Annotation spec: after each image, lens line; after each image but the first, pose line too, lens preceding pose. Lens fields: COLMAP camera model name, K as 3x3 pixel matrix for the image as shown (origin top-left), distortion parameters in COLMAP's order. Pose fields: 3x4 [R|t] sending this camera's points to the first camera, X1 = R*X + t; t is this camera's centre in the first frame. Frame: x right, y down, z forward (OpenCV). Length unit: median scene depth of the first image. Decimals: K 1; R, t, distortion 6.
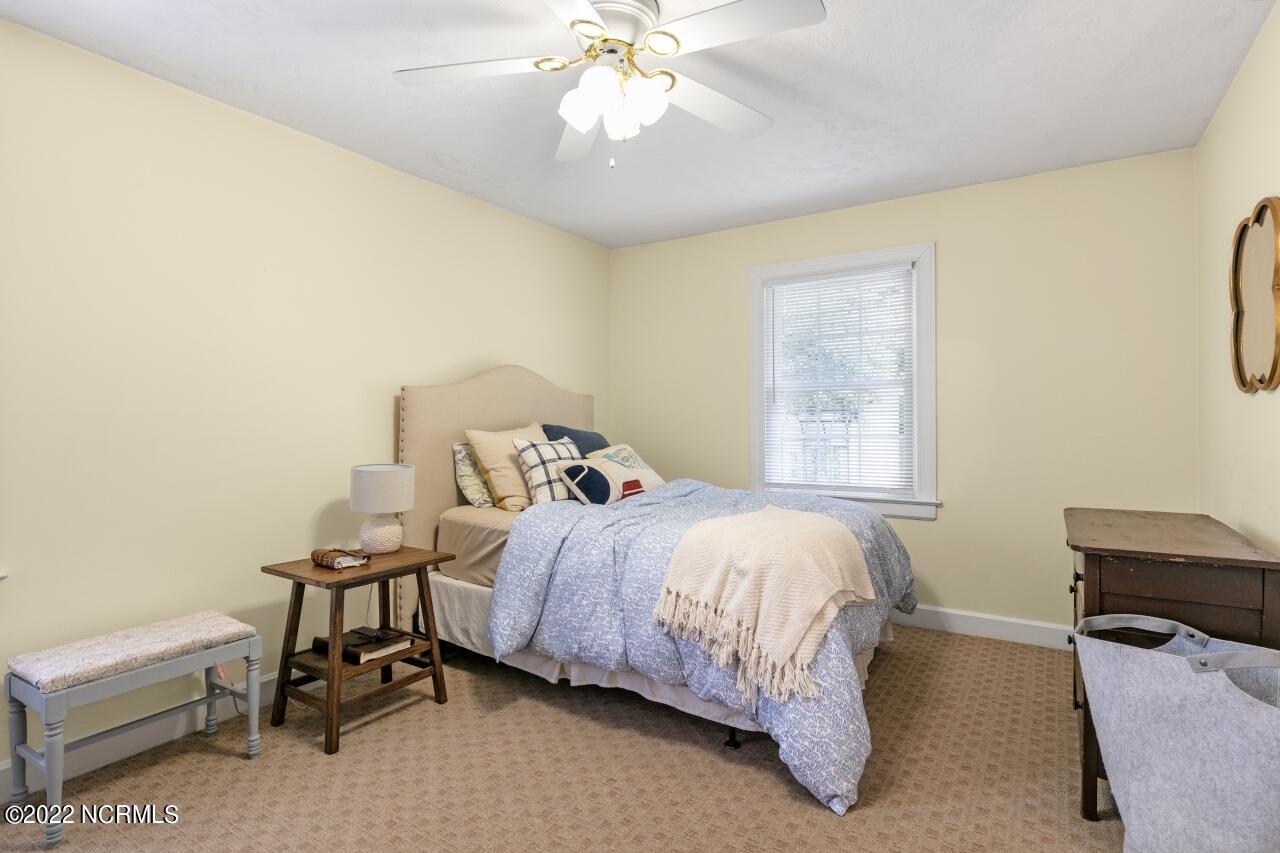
lens RADIAL K [[626.2, 0, 640.0], [0, 626.2, 426.5], [0, 0, 1]] dist [0.000965, -0.000001]
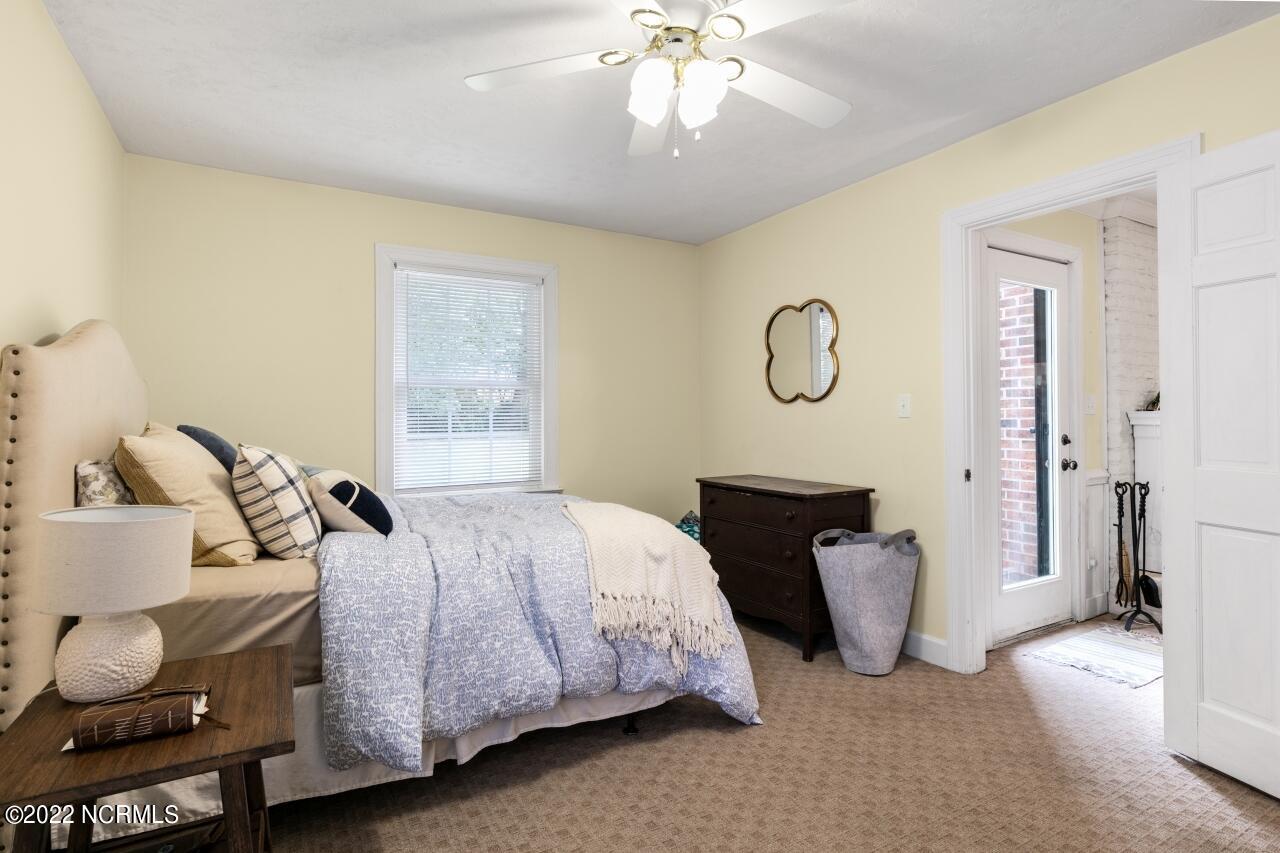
lens RADIAL K [[646.9, 0, 640.6], [0, 646.9, 410.4], [0, 0, 1]] dist [0.000120, -0.000148]
pose [[0.462556, 0.011176, 0.886519, -0.758582], [0.010363, 0.999784, -0.018011, -0.002312], [-0.886529, 0.017518, 0.462341, 0.458833]]
